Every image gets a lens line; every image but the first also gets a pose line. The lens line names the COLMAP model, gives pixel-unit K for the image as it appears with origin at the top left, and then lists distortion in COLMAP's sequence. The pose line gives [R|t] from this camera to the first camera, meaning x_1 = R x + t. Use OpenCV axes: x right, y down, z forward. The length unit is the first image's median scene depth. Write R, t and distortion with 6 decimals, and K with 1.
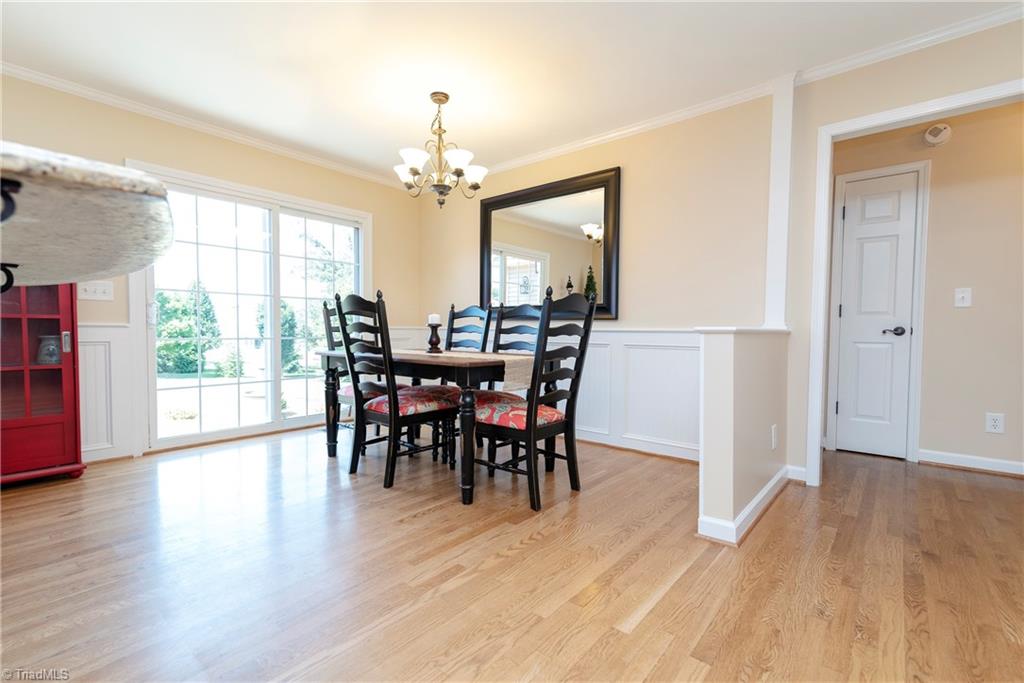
lens RADIAL K [[459.7, 0, 514.1], [0, 459.7, 346.2], [0, 0, 1]] dist [0.009853, -0.000471]
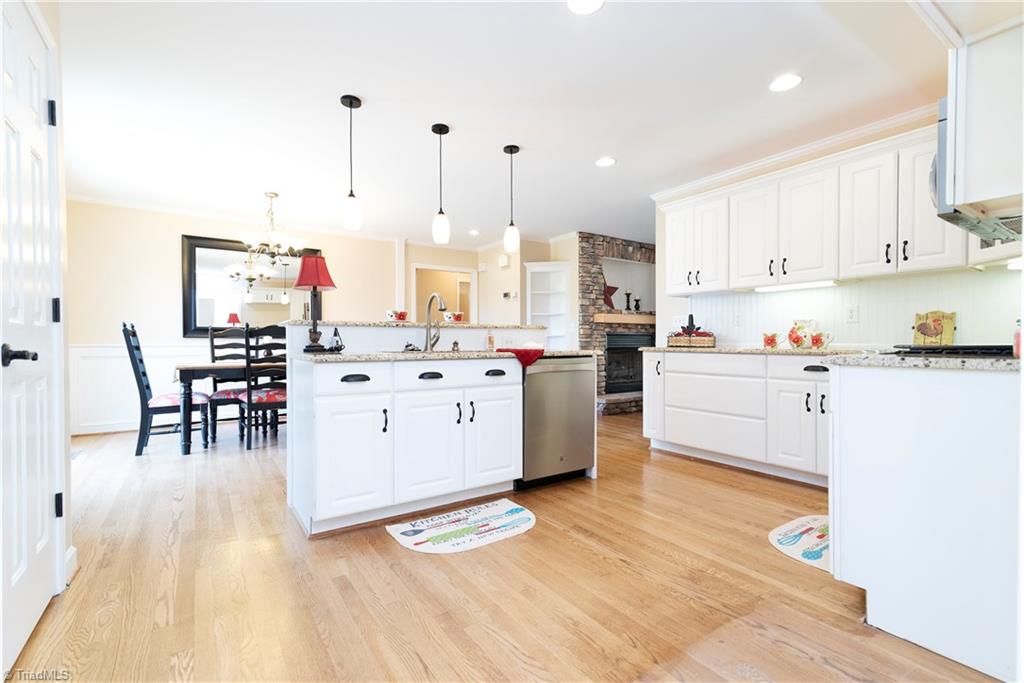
lens RADIAL K [[459.7, 0, 514.1], [0, 459.7, 346.2], [0, 0, 1]] dist [0.009853, -0.000471]
pose [[0.271685, -0.016165, 0.962251, -1.376389], [0.036761, 0.999304, 0.006408, -0.015699], [-0.961684, 0.033632, 0.272090, -0.167560]]
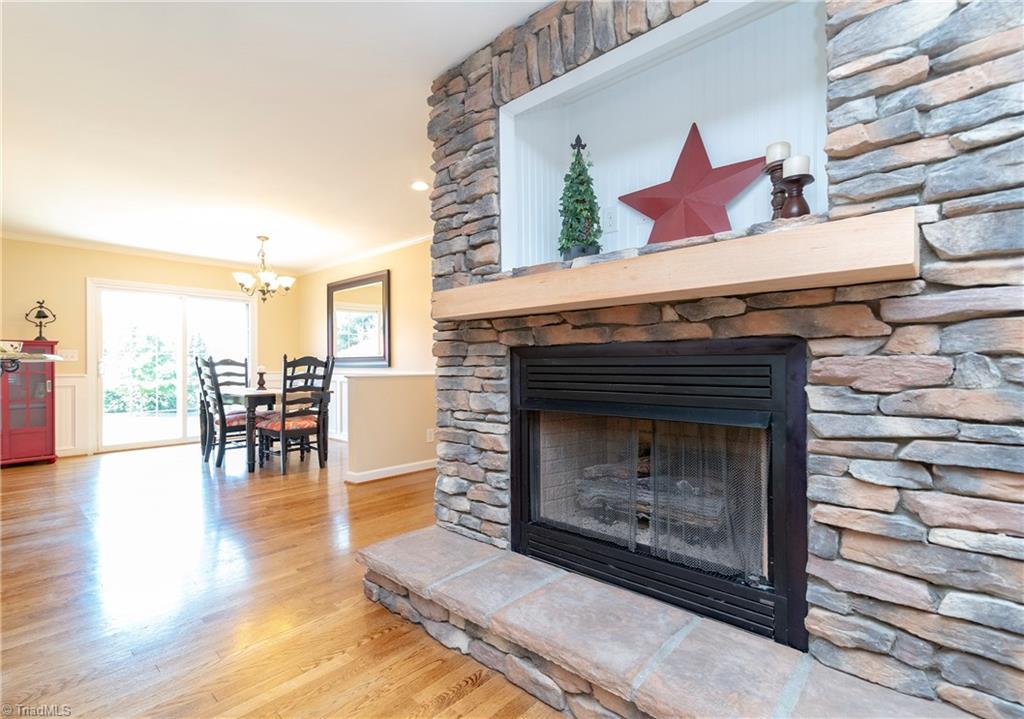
lens RADIAL K [[481.4, 0, 485.0], [0, 481.4, 363.9], [0, 0, 1]] dist [0.010841, 0.000235]
pose [[0.997823, -0.013698, -0.064516, 0.735669], [0.011087, 0.999112, -0.040655, 0.001035], [0.065016, 0.039851, 0.997088, -0.669275]]
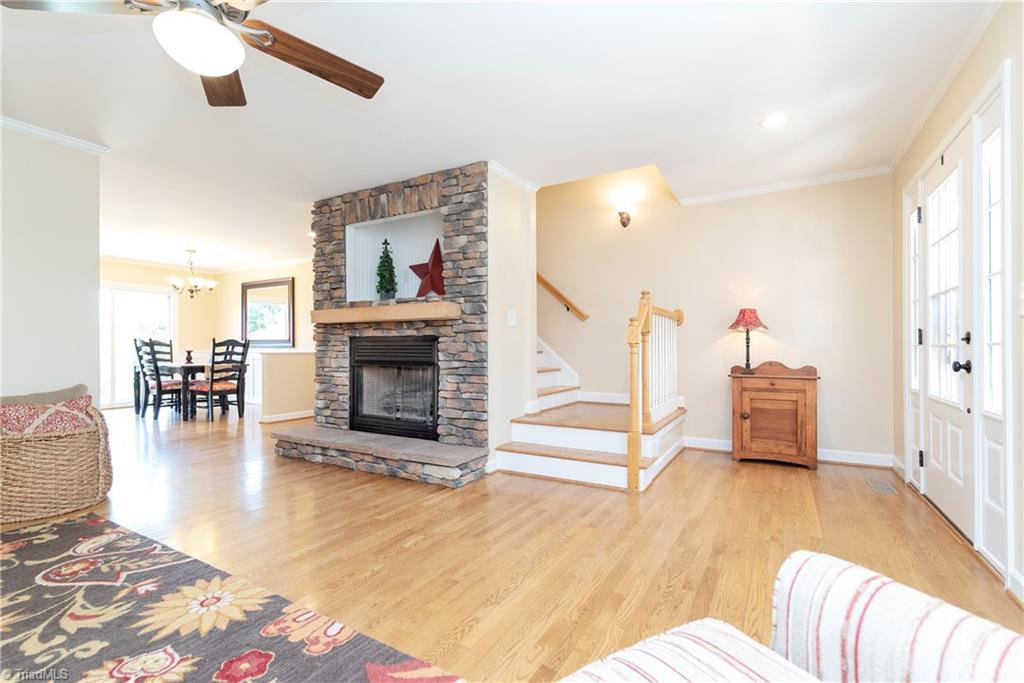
lens RADIAL K [[459.7, 0, 514.1], [0, 459.7, 346.2], [0, 0, 1]] dist [0.009853, -0.000471]
pose [[0.984319, -0.008051, 0.176214, 0.972186], [0.015178, 0.999119, -0.039134, 0.040746], [-0.175744, 0.041195, 0.983574, -1.456899]]
